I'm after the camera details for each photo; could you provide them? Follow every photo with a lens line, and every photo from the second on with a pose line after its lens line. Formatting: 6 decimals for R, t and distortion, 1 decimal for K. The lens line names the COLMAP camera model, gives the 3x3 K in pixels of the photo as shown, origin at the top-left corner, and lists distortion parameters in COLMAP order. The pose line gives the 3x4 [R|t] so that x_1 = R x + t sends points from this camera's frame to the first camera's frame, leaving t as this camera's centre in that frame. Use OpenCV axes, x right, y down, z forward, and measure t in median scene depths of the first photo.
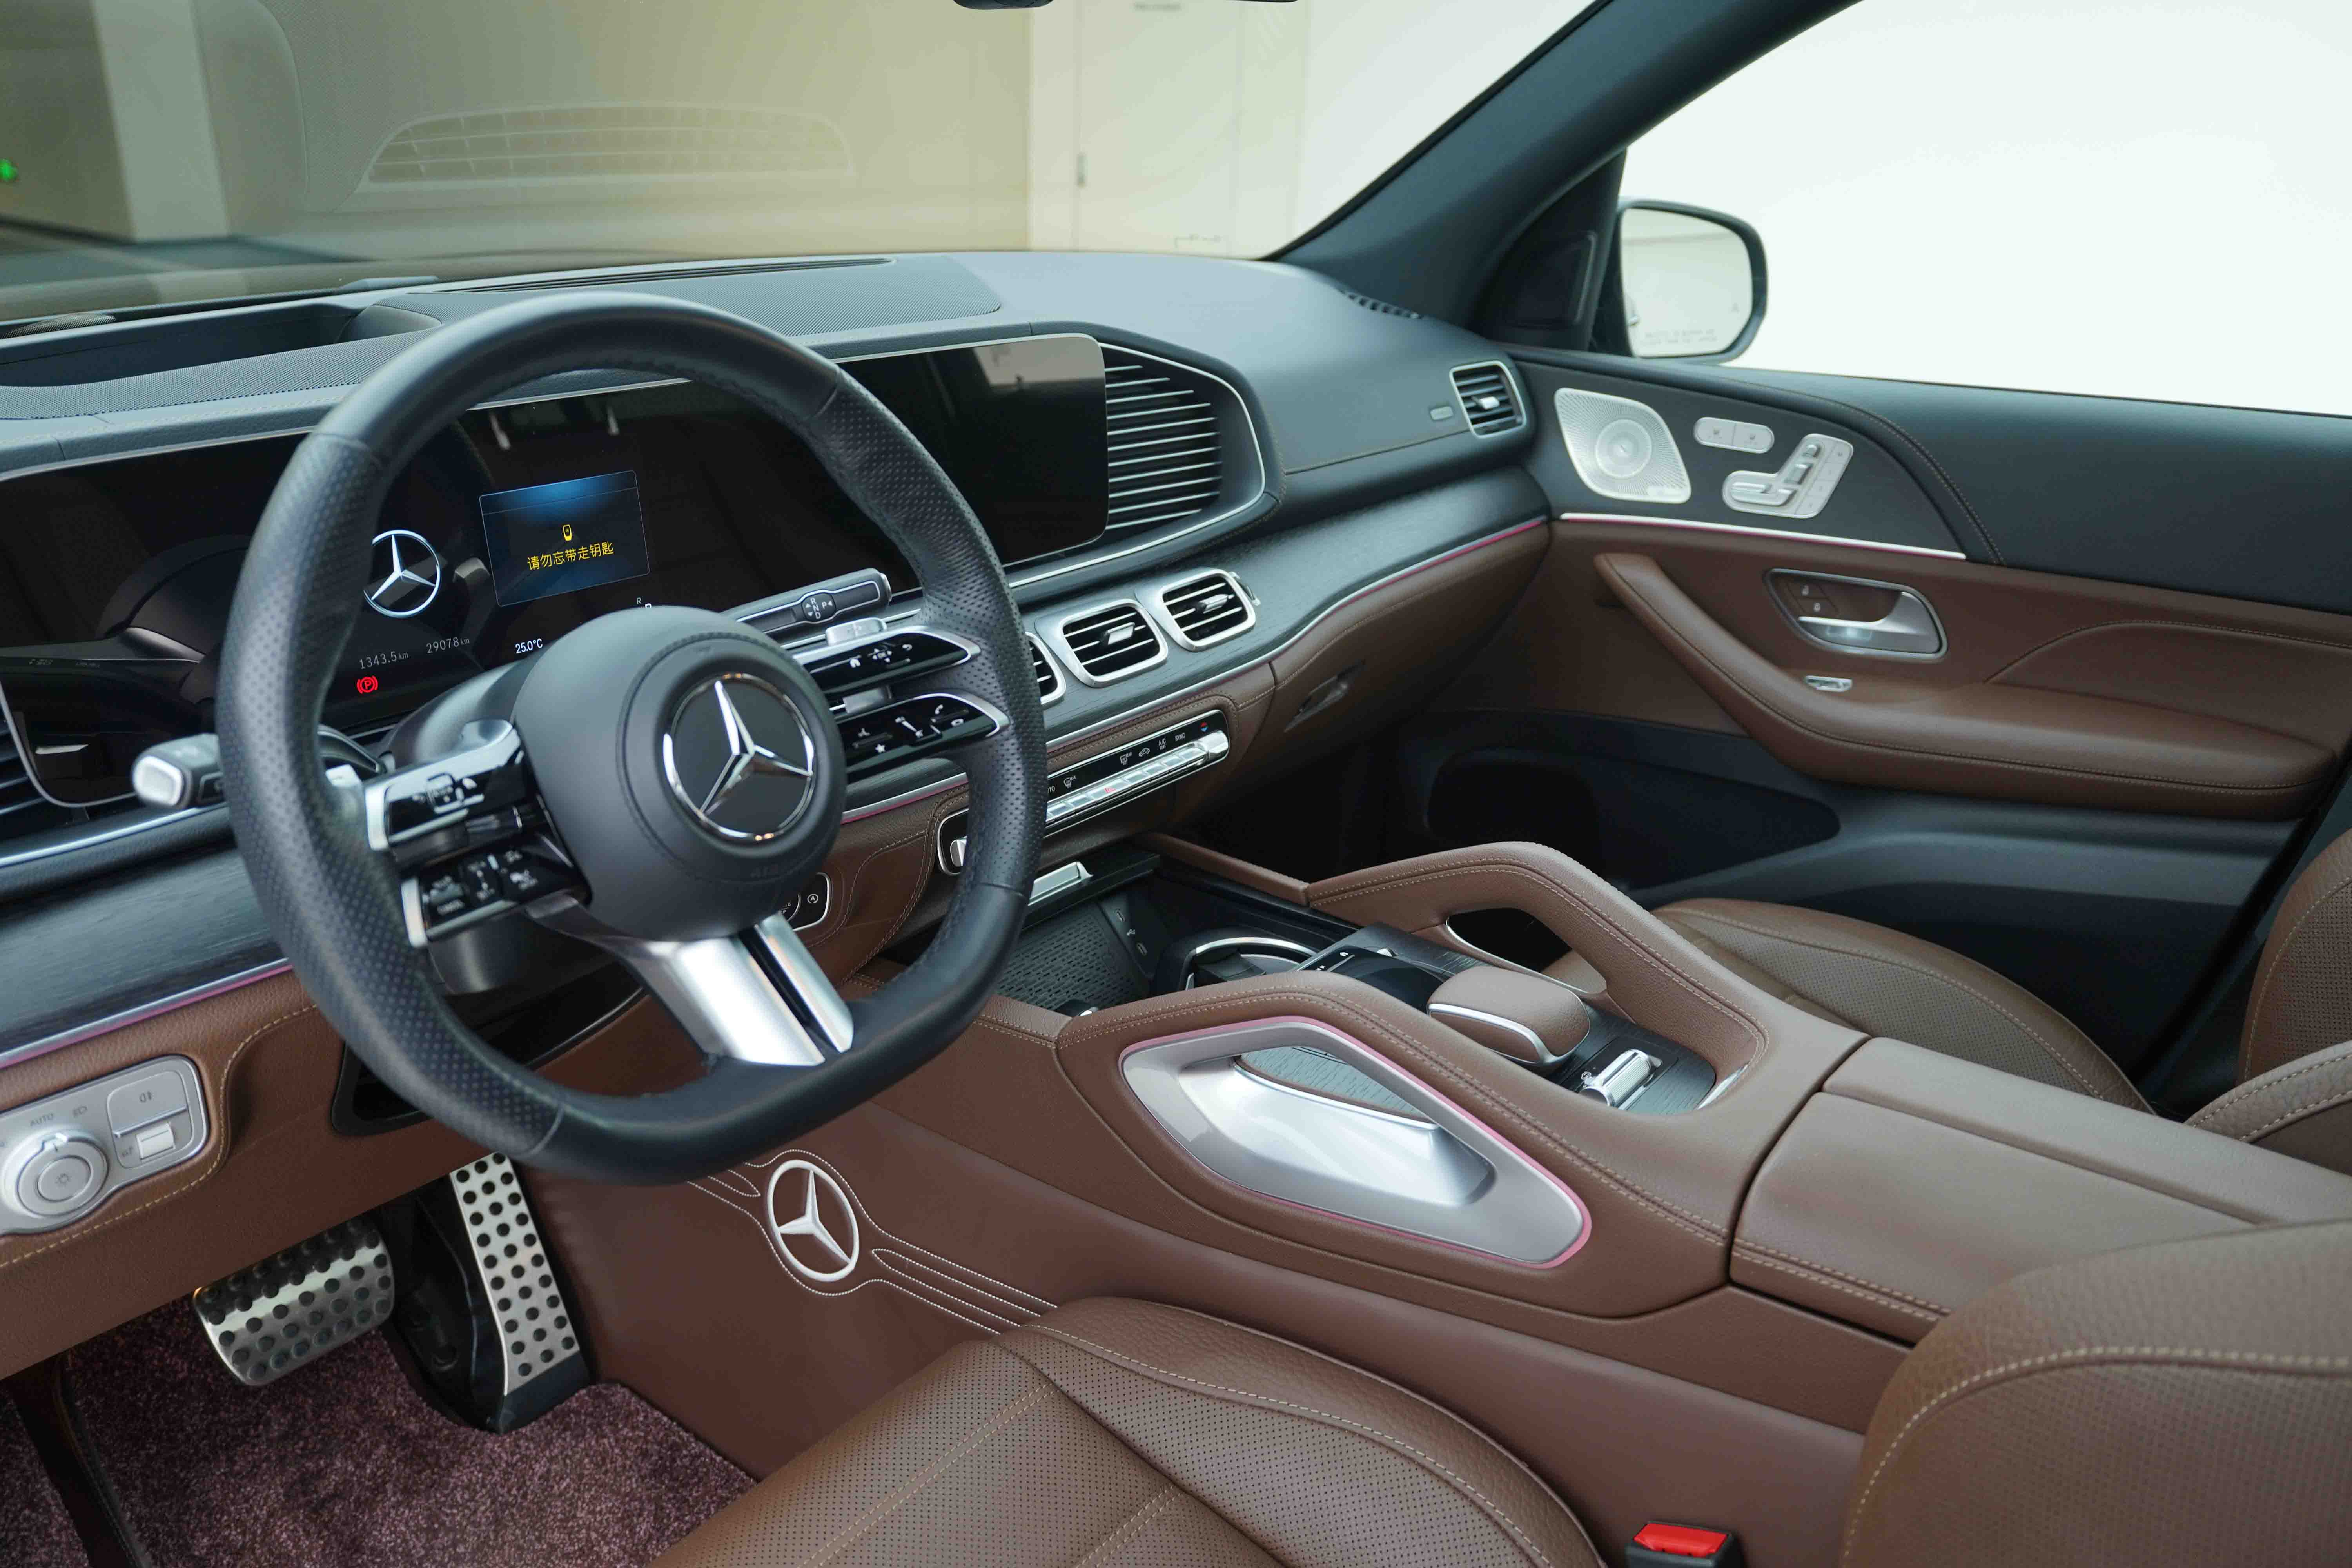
lens RADIAL K [[1796.4, 0, 1176.7], [0, 1796.4, 790.7], [0, 0, 1]] dist [-0.010706, -0.000588]
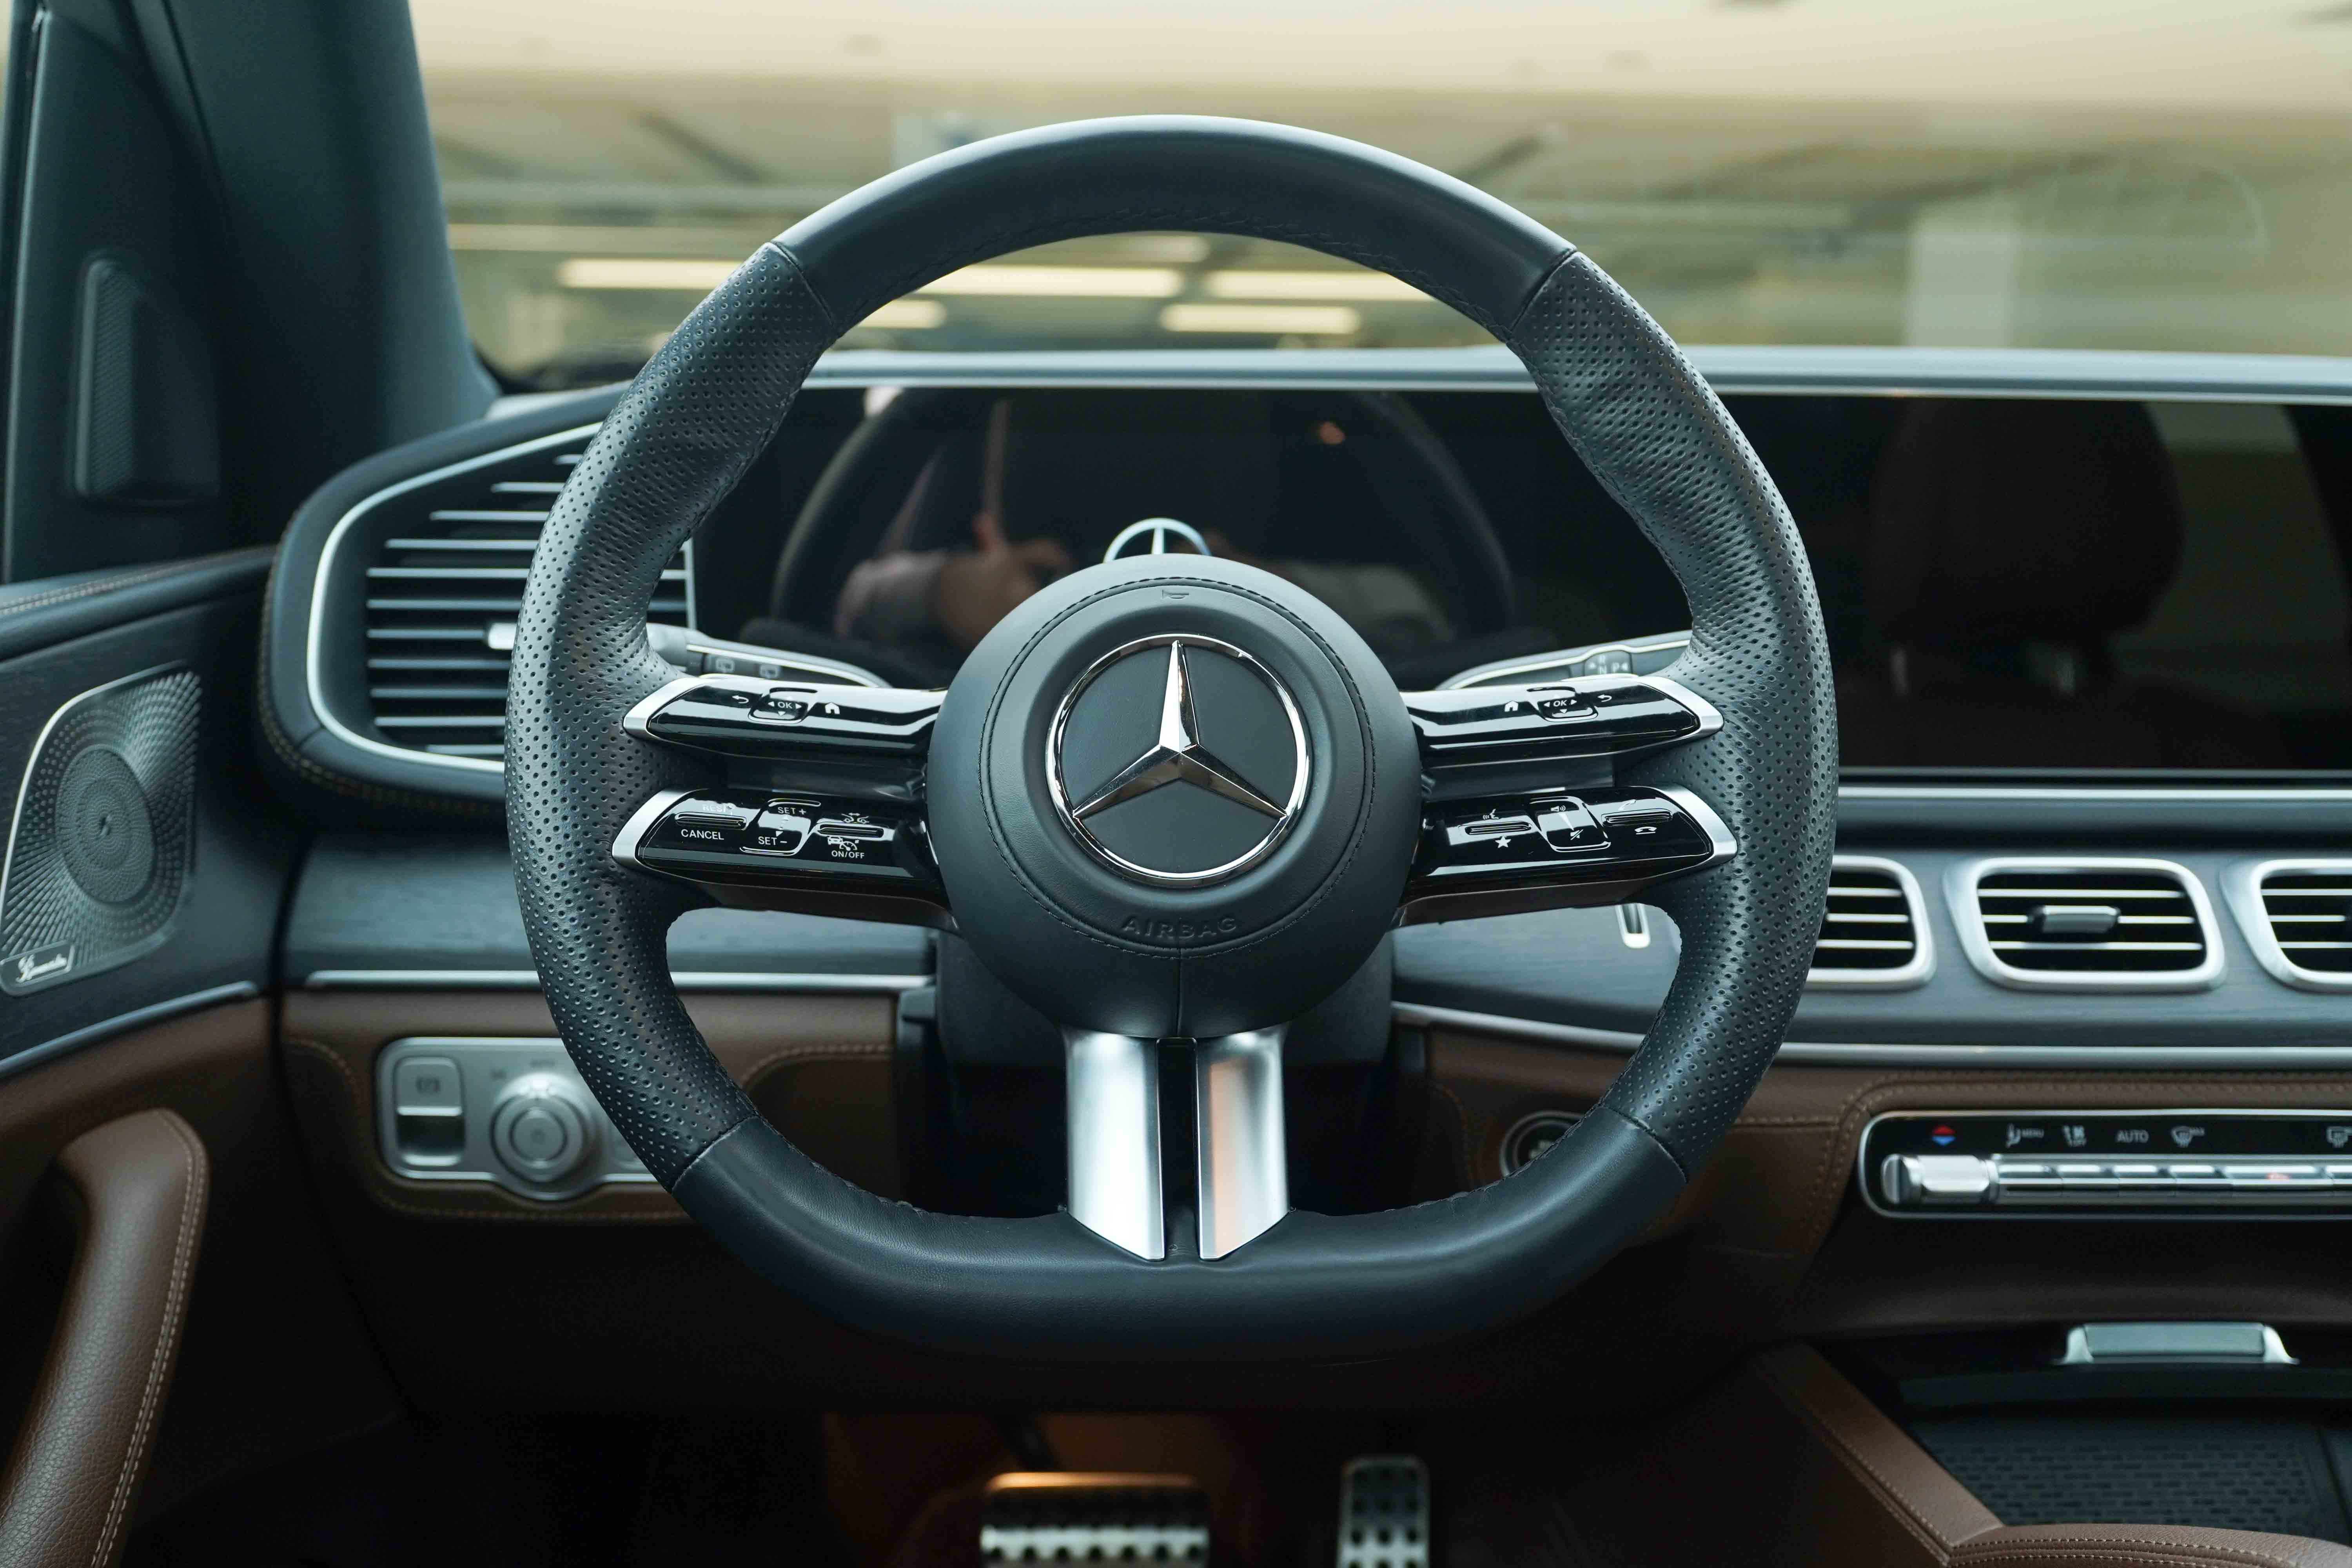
lens RADIAL K [[2182.2, 0, 1160.2], [0, 2182.2, 783.8], [0, 0, 1]] dist [0.010760, 0.000000]
pose [[0.646046, 0.112612, -0.754945, 0.170062], [-0.280366, 0.954930, -0.097481, 0.033398], [0.709943, 0.274638, 0.648502, 0.227949]]
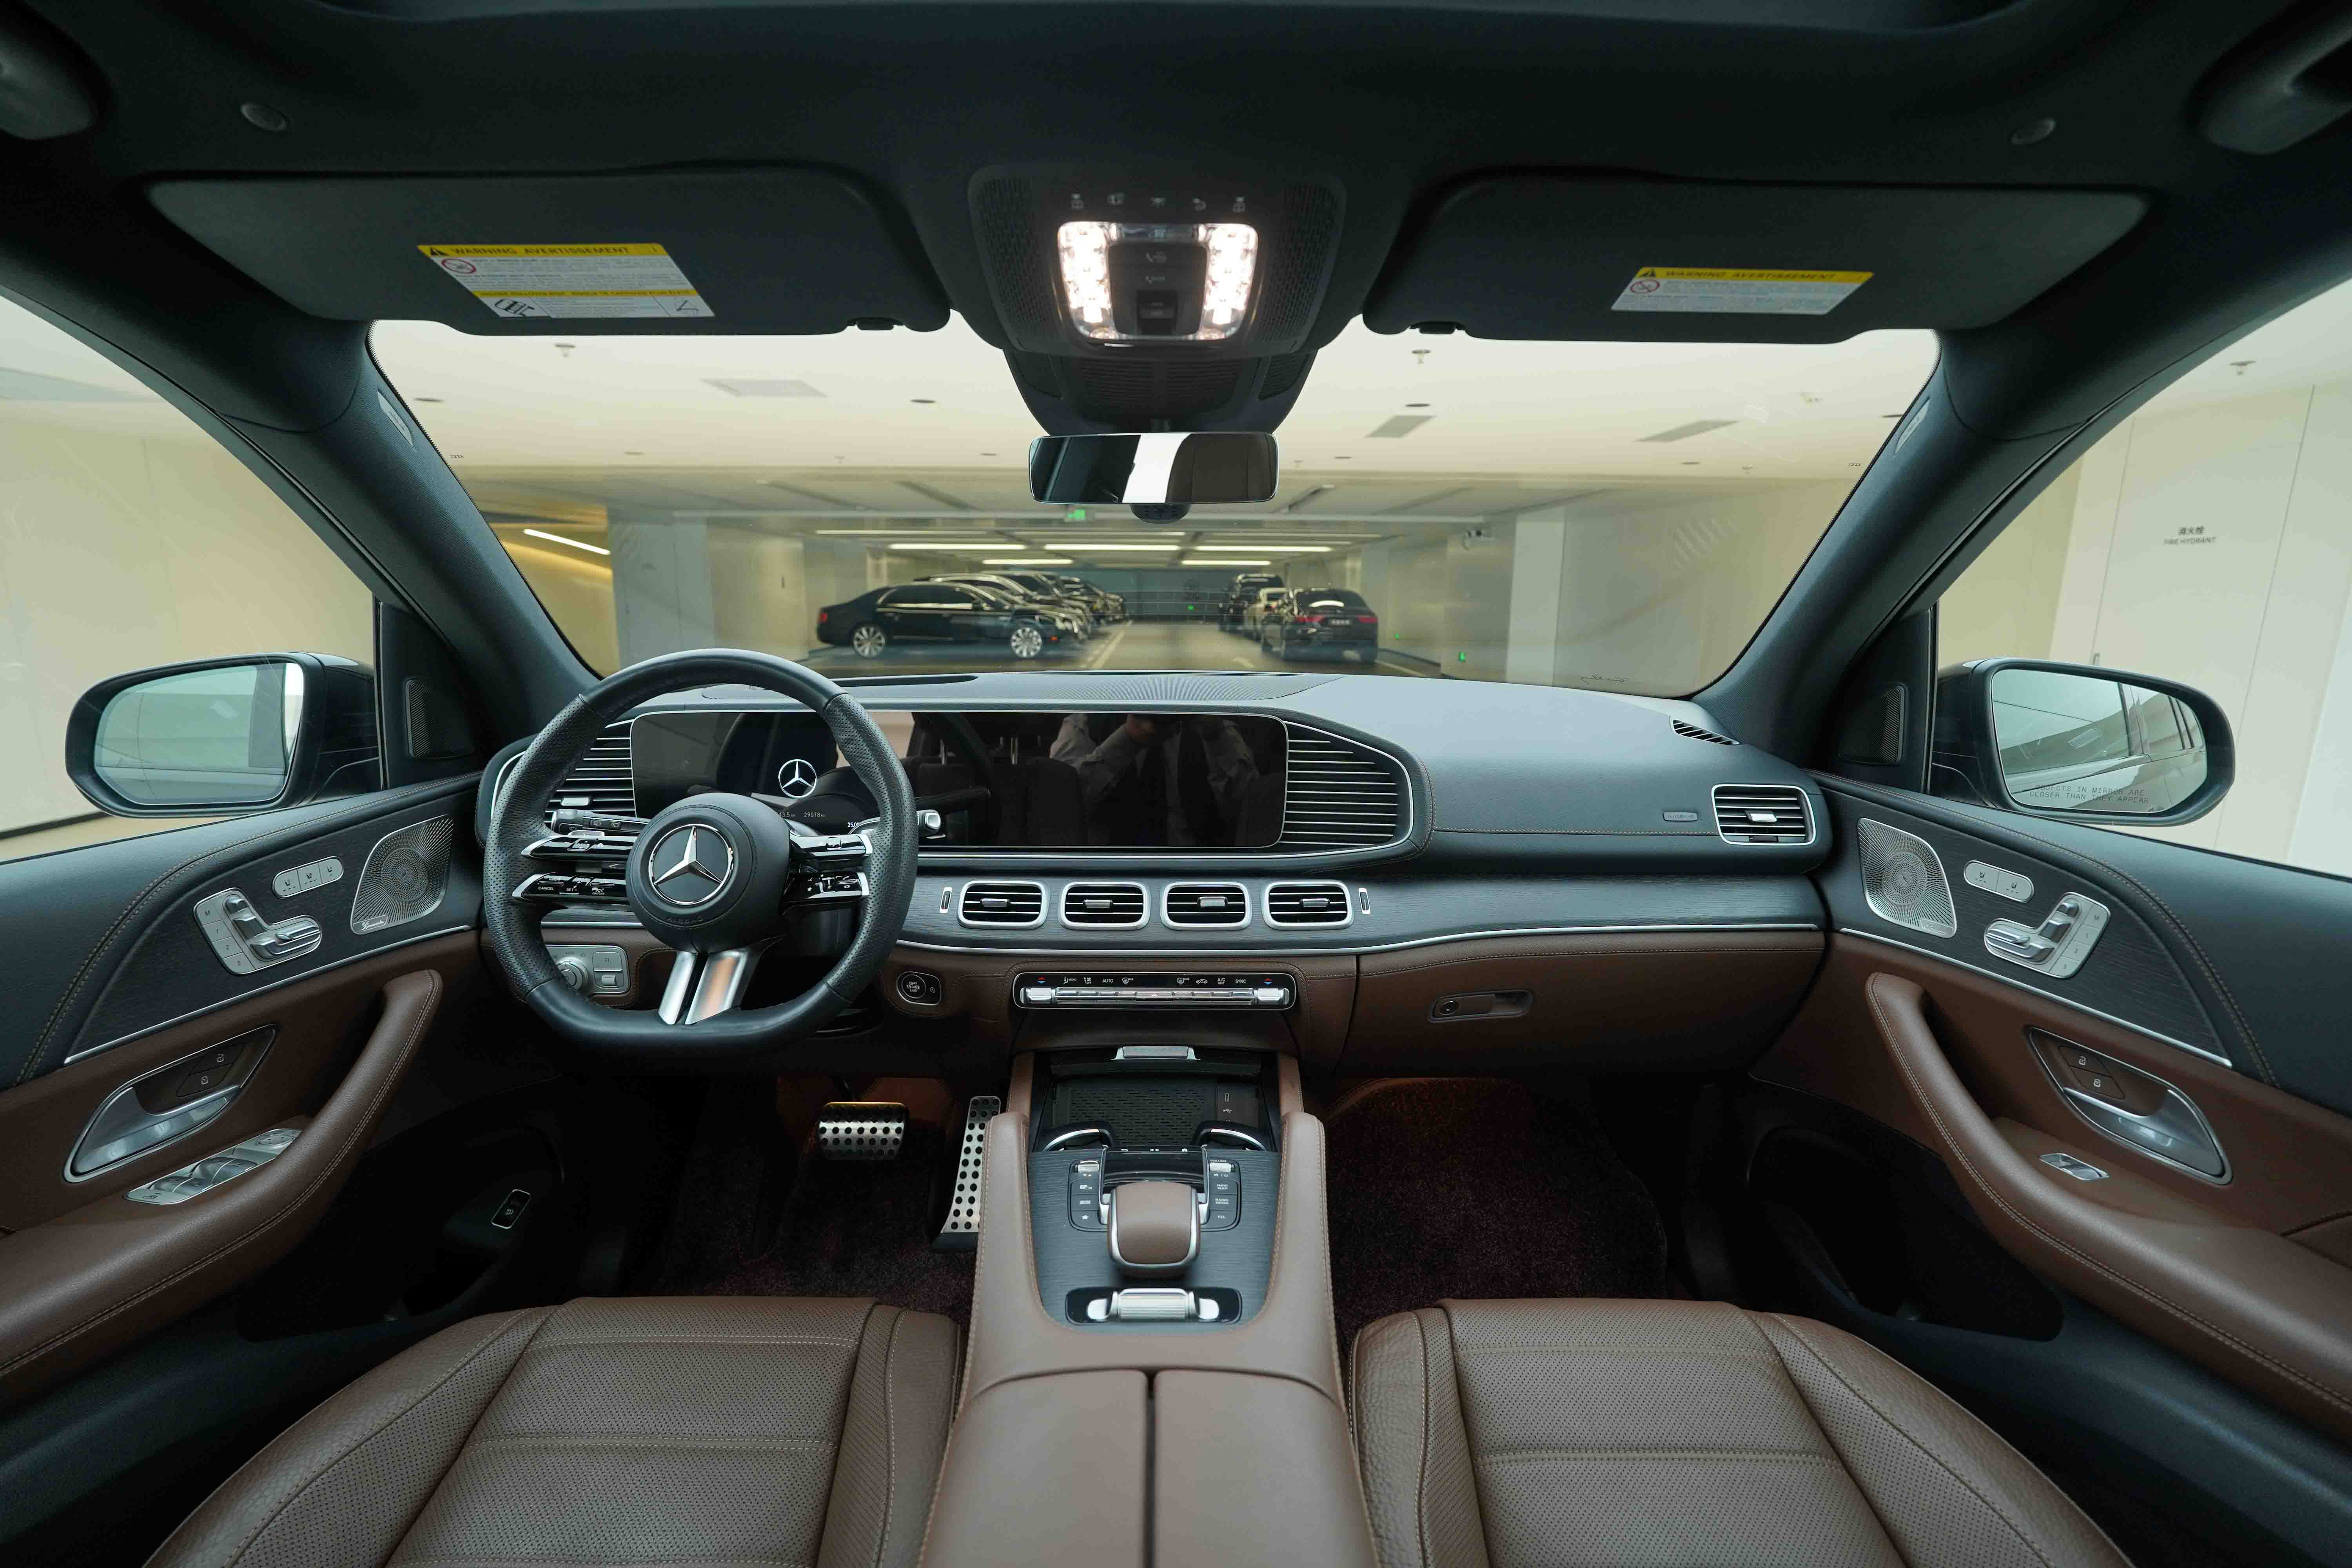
lens RADIAL K [[1049.2, 0, 1162.4], [0, 1049.2, 791.4], [0, 0, 1]] dist [-0.009295, 0.000242]
pose [[0.619764, 0.117867, -0.775886, 0.477912], [-0.279634, 0.956934, -0.077996, -0.073801], [0.733279, 0.265303, 0.626033, 0.297029]]
